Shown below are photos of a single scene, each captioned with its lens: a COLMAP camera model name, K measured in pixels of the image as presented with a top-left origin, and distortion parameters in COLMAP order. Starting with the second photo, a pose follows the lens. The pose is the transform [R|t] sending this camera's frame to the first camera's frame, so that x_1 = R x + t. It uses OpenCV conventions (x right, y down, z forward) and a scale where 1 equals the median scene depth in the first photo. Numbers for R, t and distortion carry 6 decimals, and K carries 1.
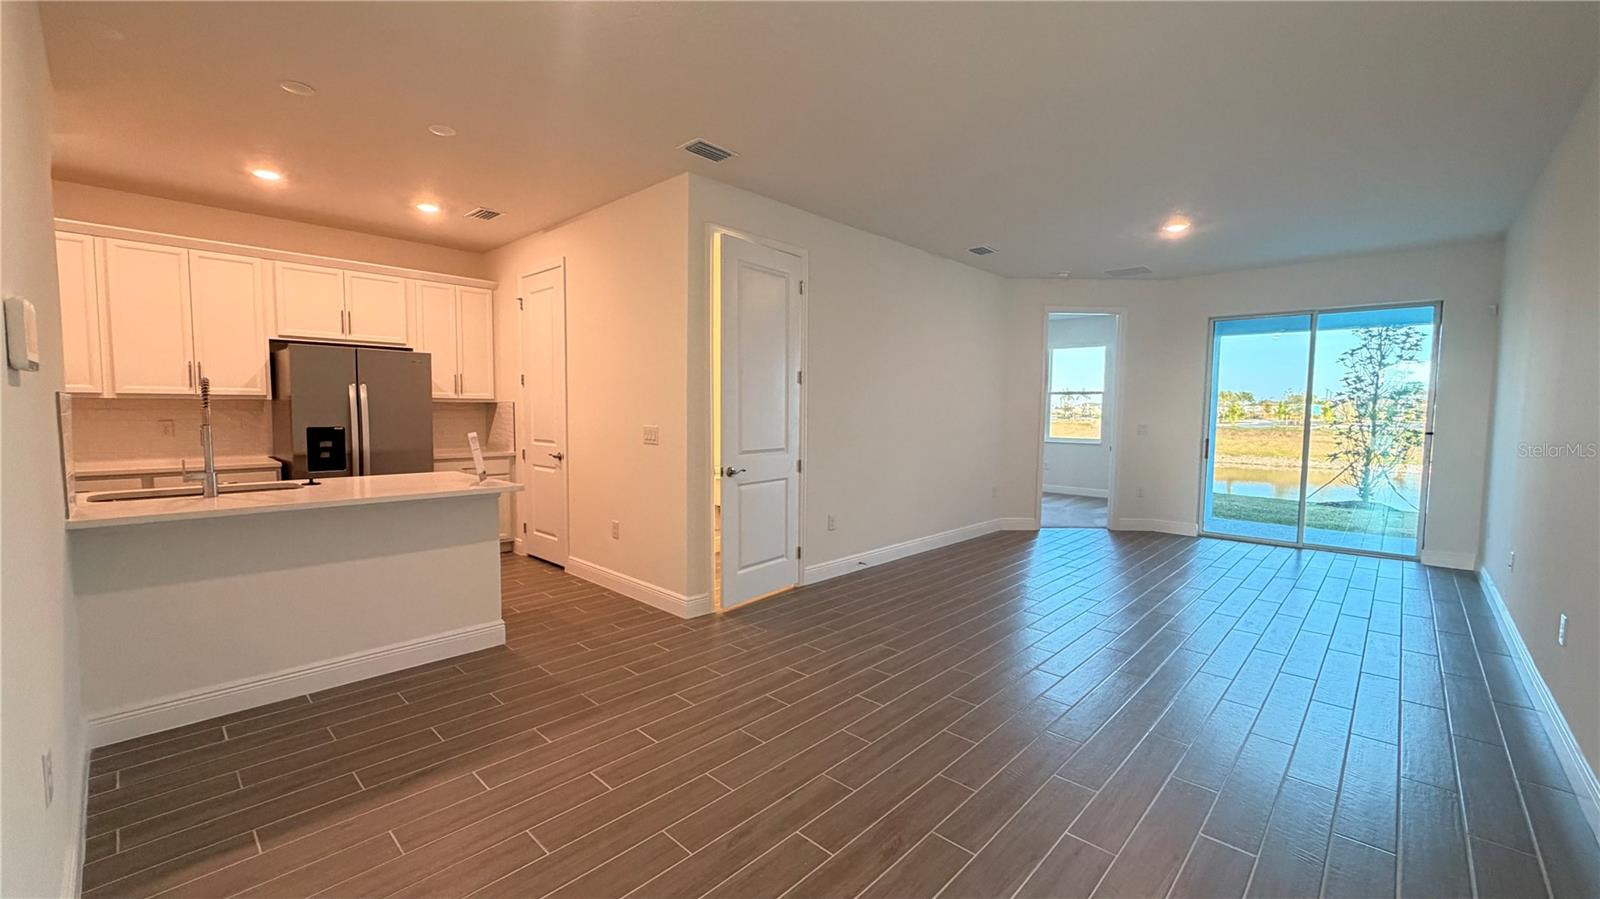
lens RADIAL K [[636.2, 0, 804.7], [0, 636.2, 449.2], [0, 0, 1]] dist [0.007793, -0.000152]
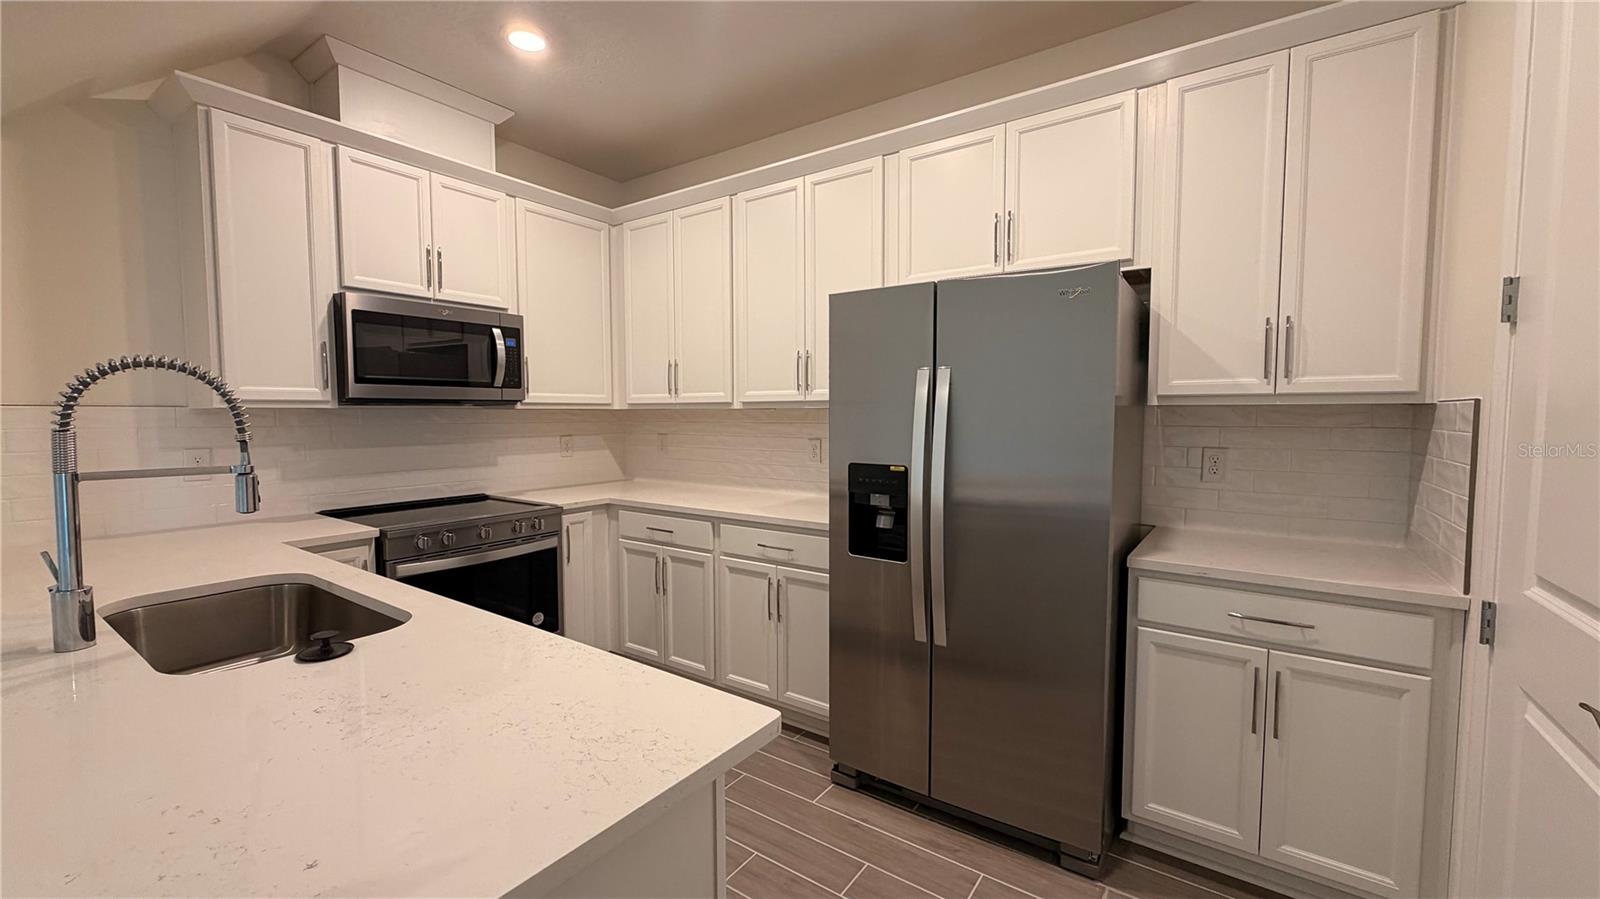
lens RADIAL K [[636.2, 0, 787.1], [0, 636.2, 445.2], [0, 0, 1]] dist [0.007793, -0.000152]
pose [[0.127458, 0.043013, -0.990911, -0.287411], [-0.056503, 0.997752, 0.036043, -0.058866], [0.990233, 0.051395, 0.129602, 0.837589]]
